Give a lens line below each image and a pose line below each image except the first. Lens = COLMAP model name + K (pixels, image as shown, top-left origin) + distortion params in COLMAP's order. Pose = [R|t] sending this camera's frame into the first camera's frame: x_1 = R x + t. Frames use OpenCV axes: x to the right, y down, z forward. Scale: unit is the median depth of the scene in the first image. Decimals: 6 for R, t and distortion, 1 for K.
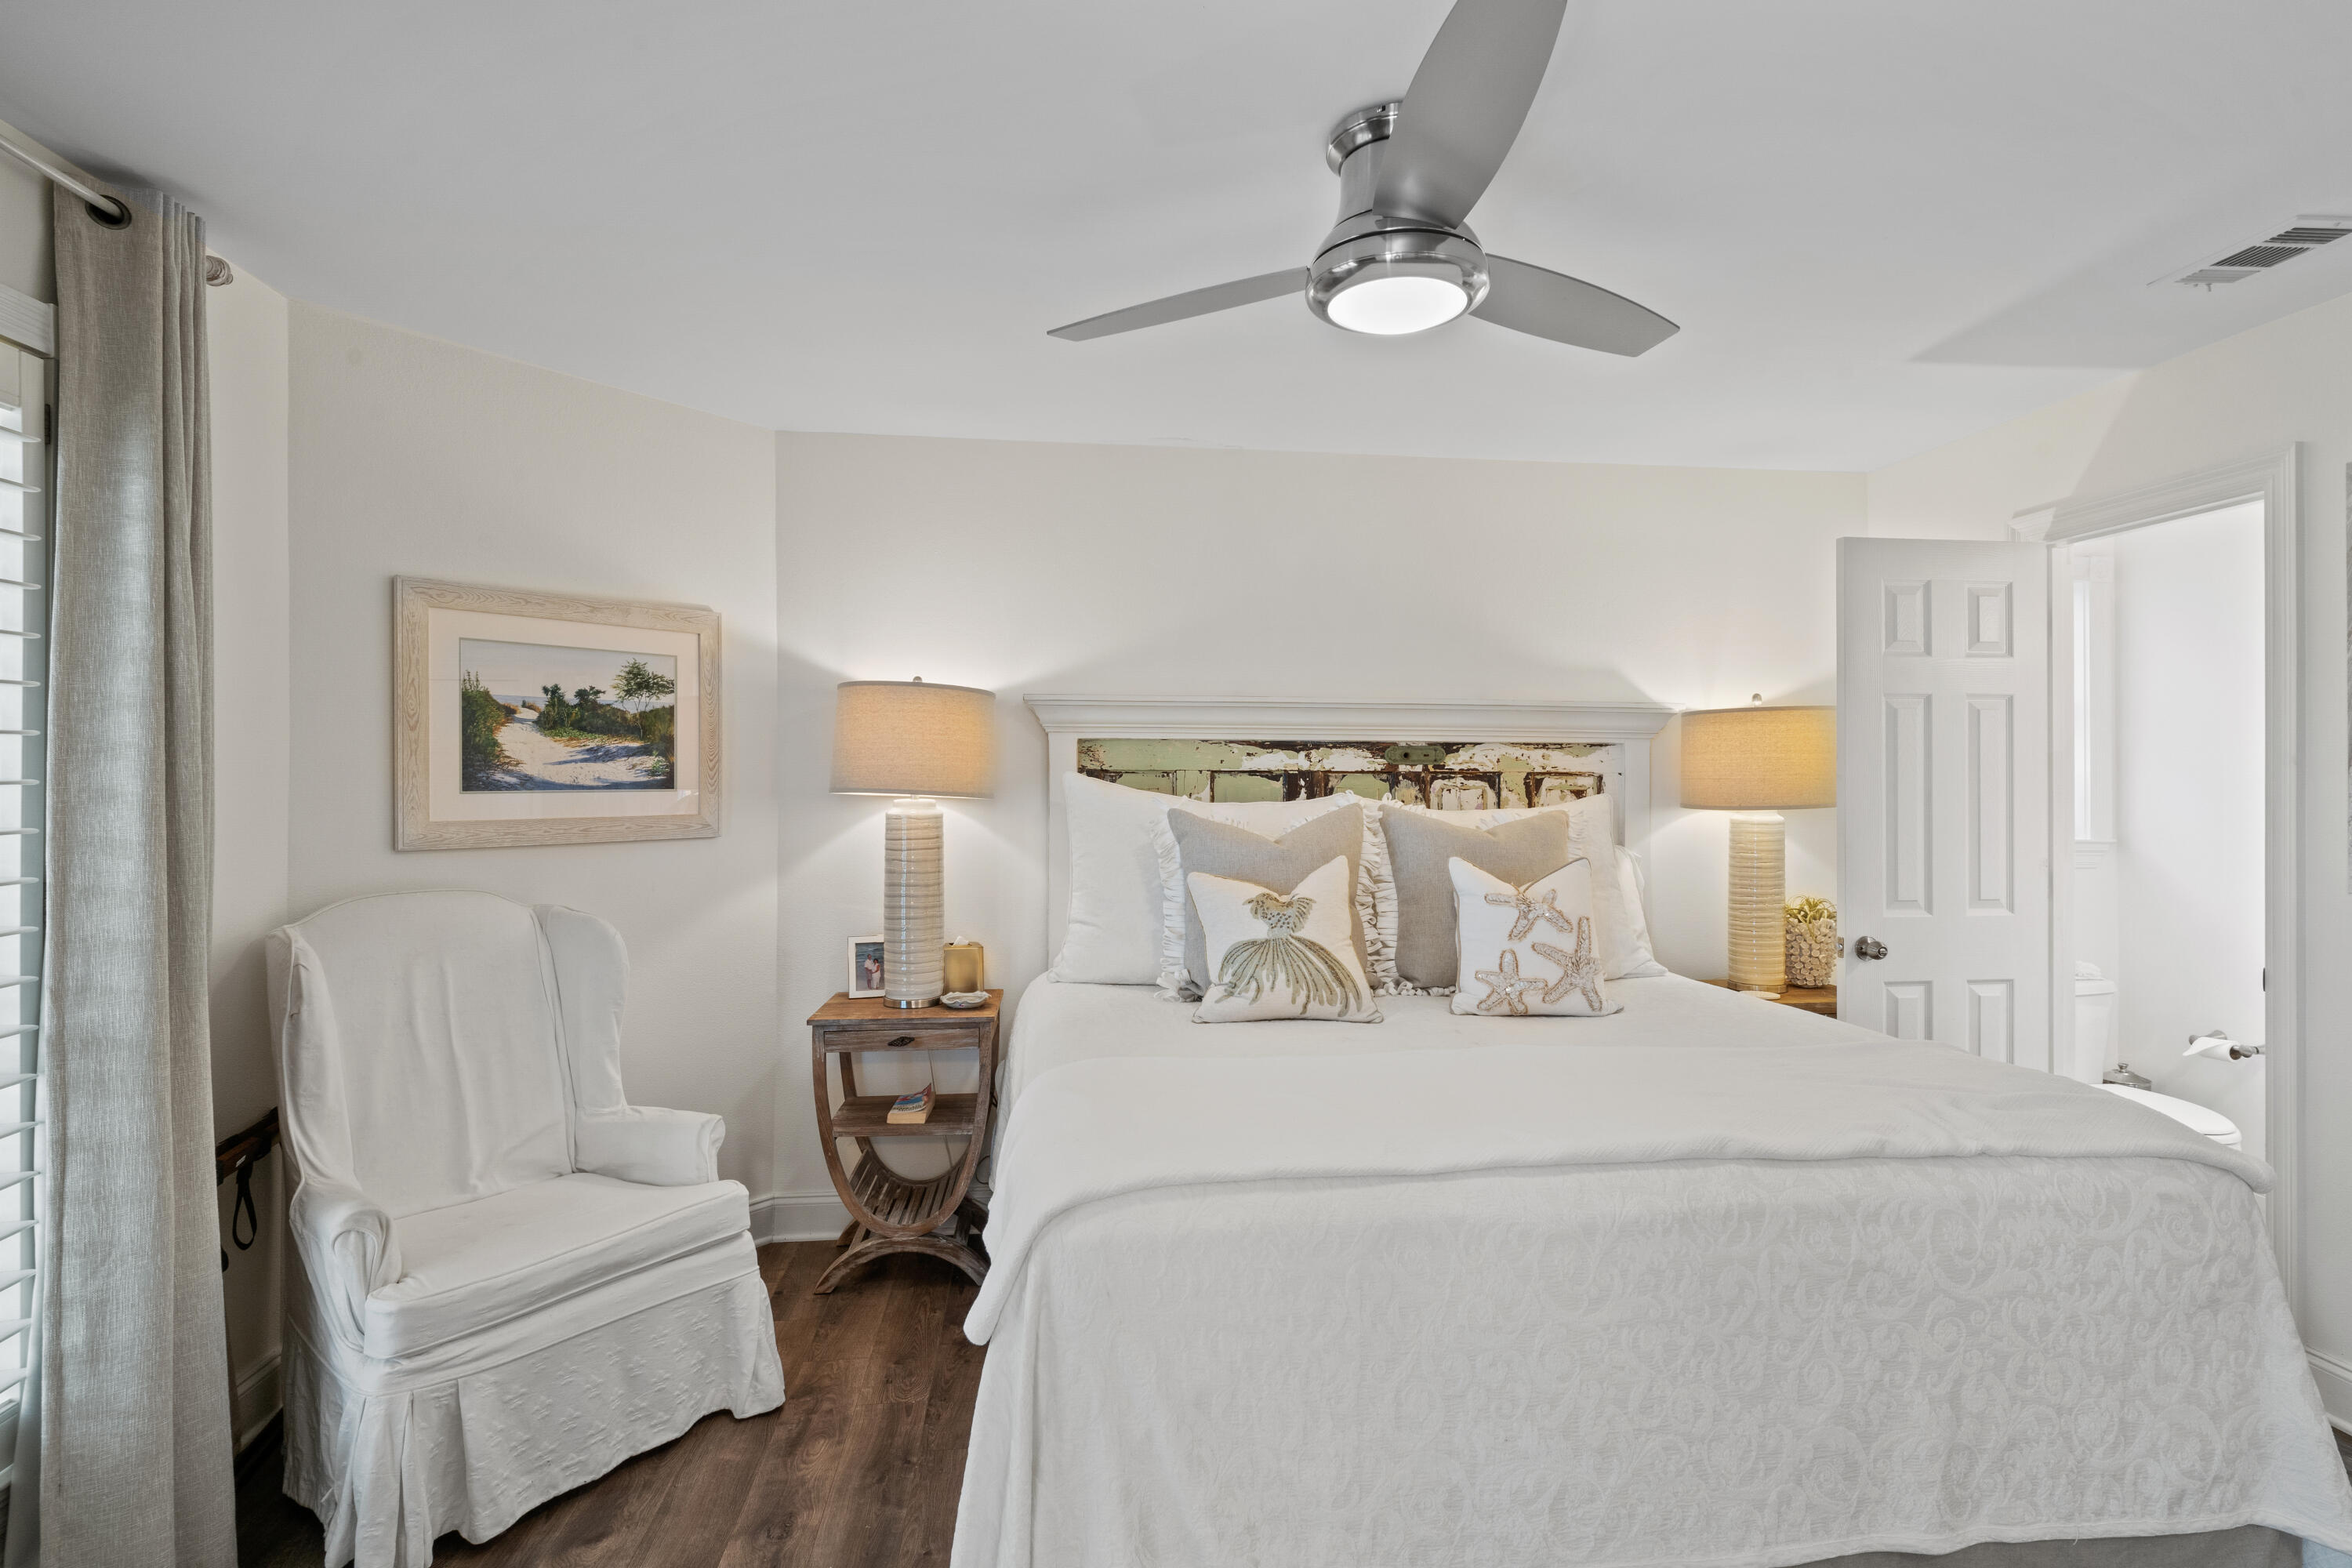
lens RADIAL K [[1199.4, 0, 1174.5], [0, 1199.4, 785.6], [0, 0, 1]] dist [-0.001541, -0.001571]
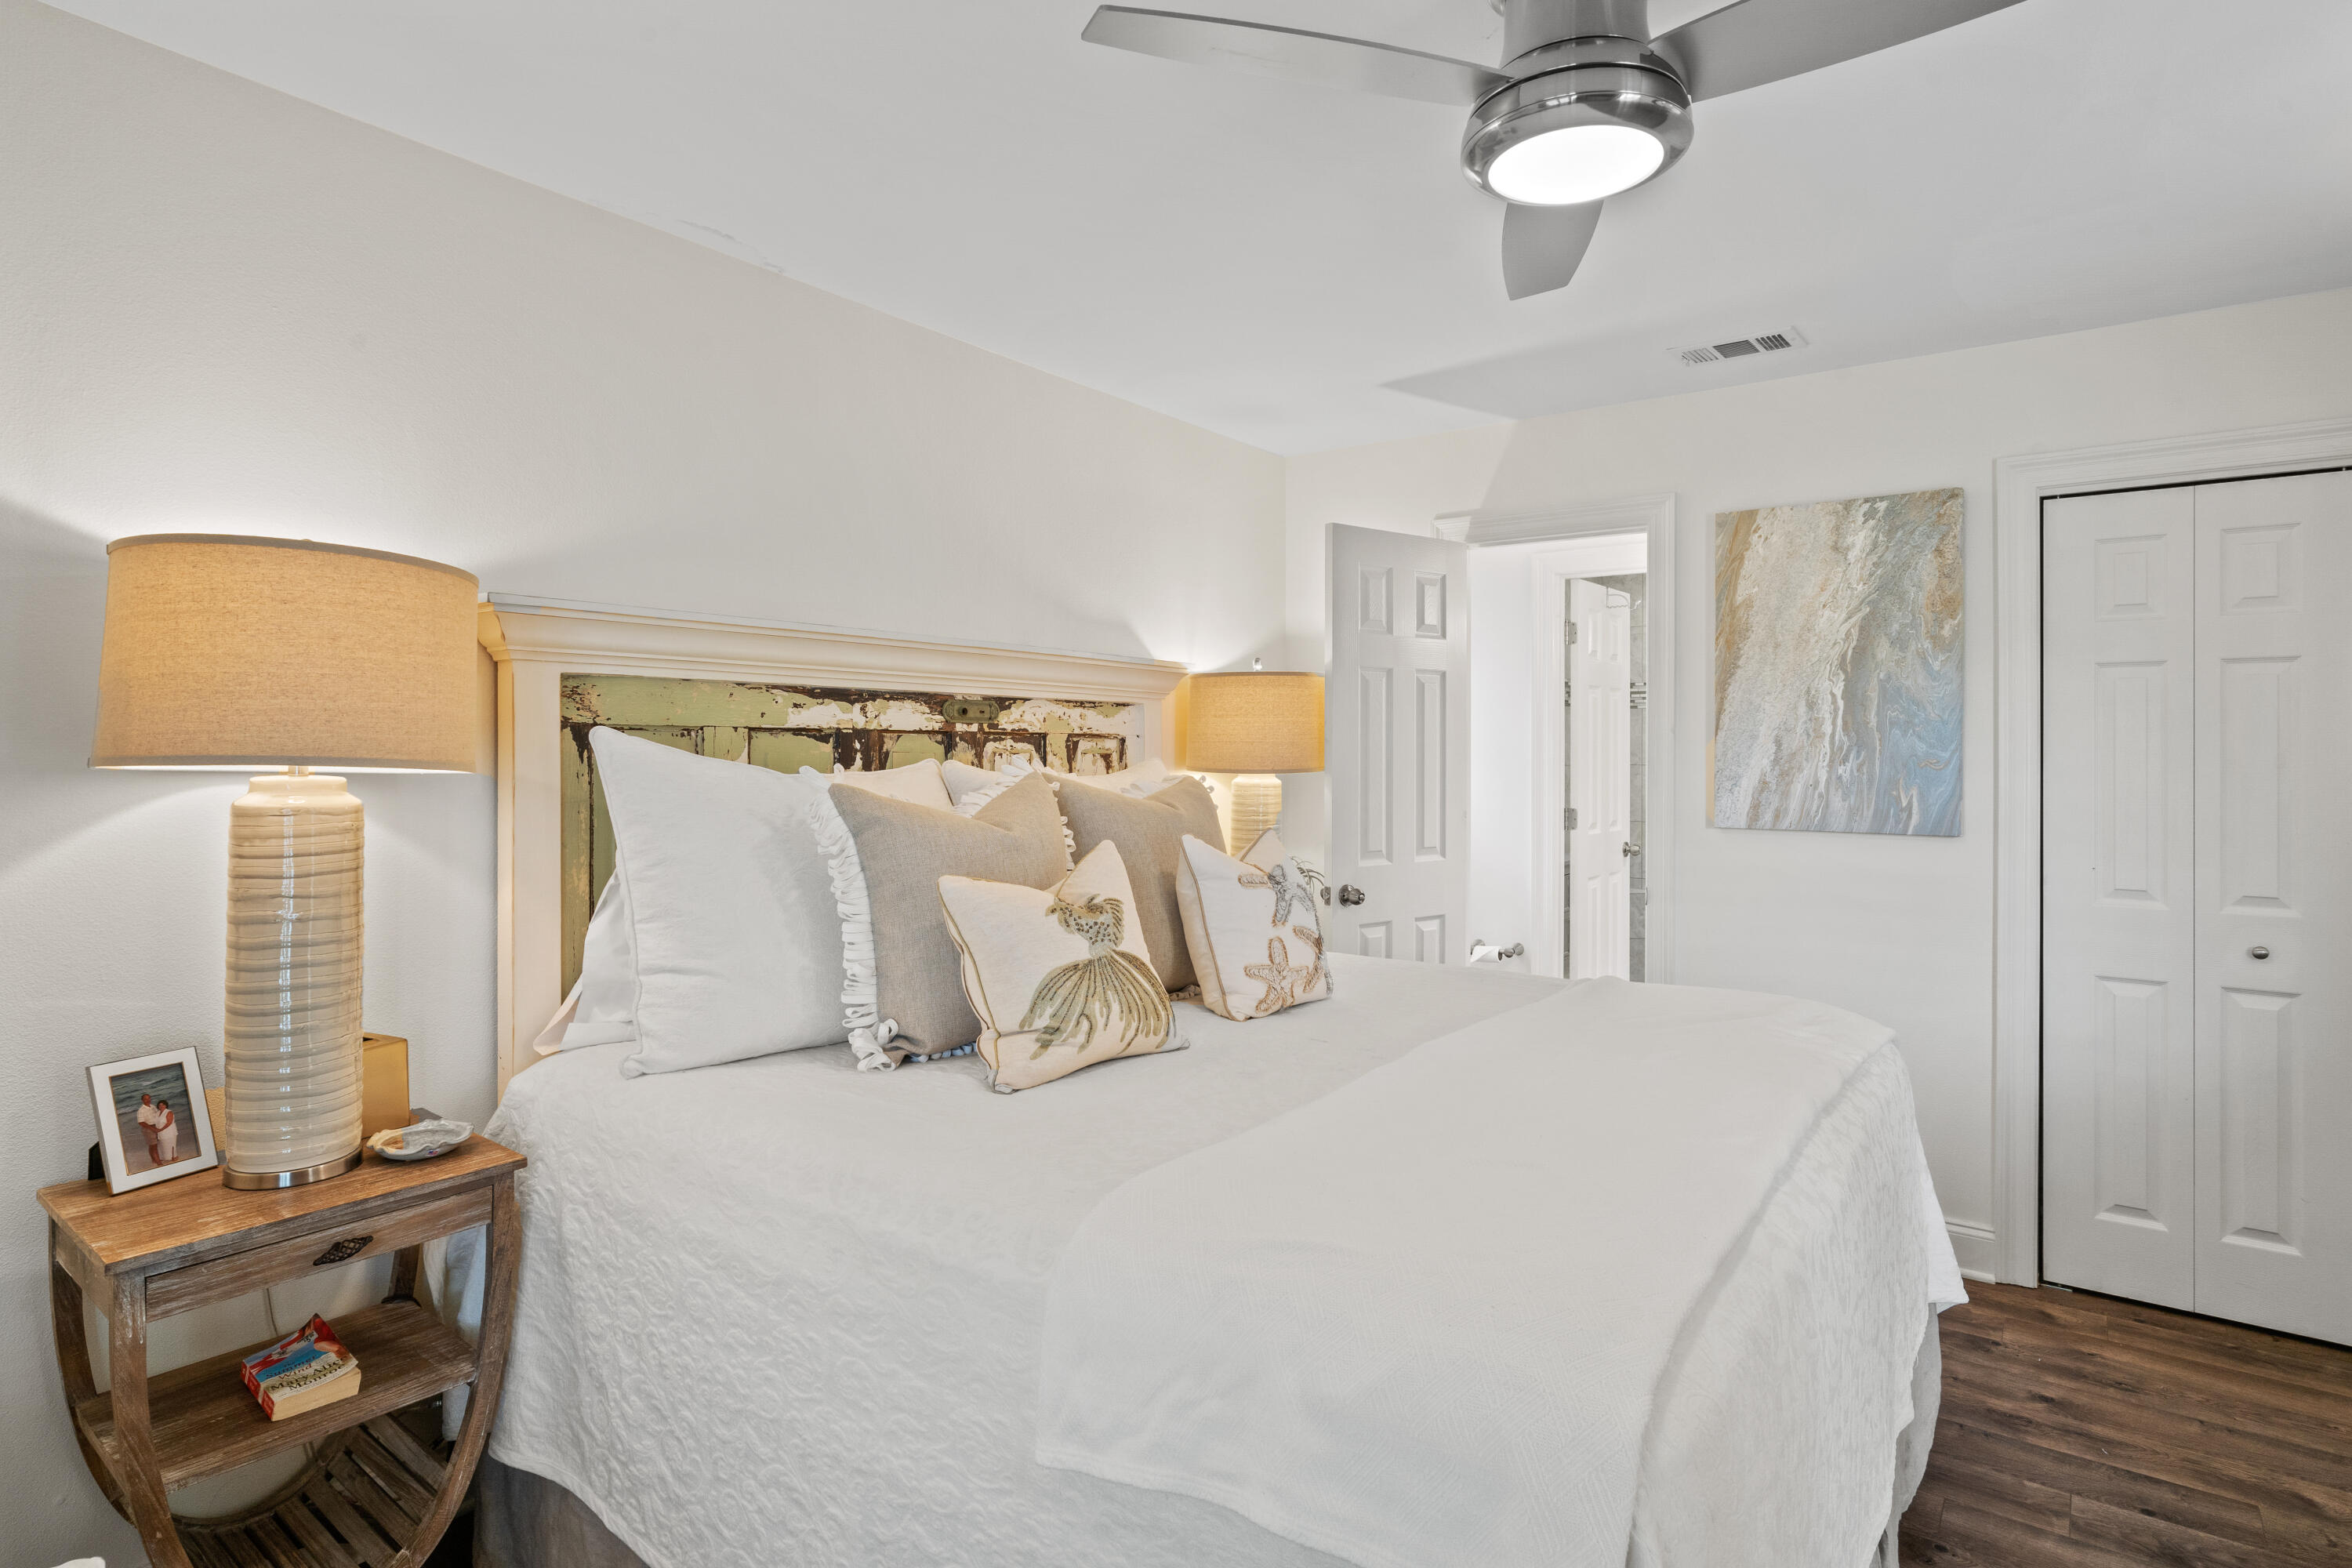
lens RADIAL K [[1239.9, 0, 1198.4], [0, 1239.9, 749.7], [0, 0, 1]] dist [0.012623, -0.002008]
pose [[0.678037, -0.000822, 0.735027, -0.326040], [-0.001905, 0.999994, 0.002876, -0.002222], [-0.735025, -0.003350, 0.678031, 0.326090]]
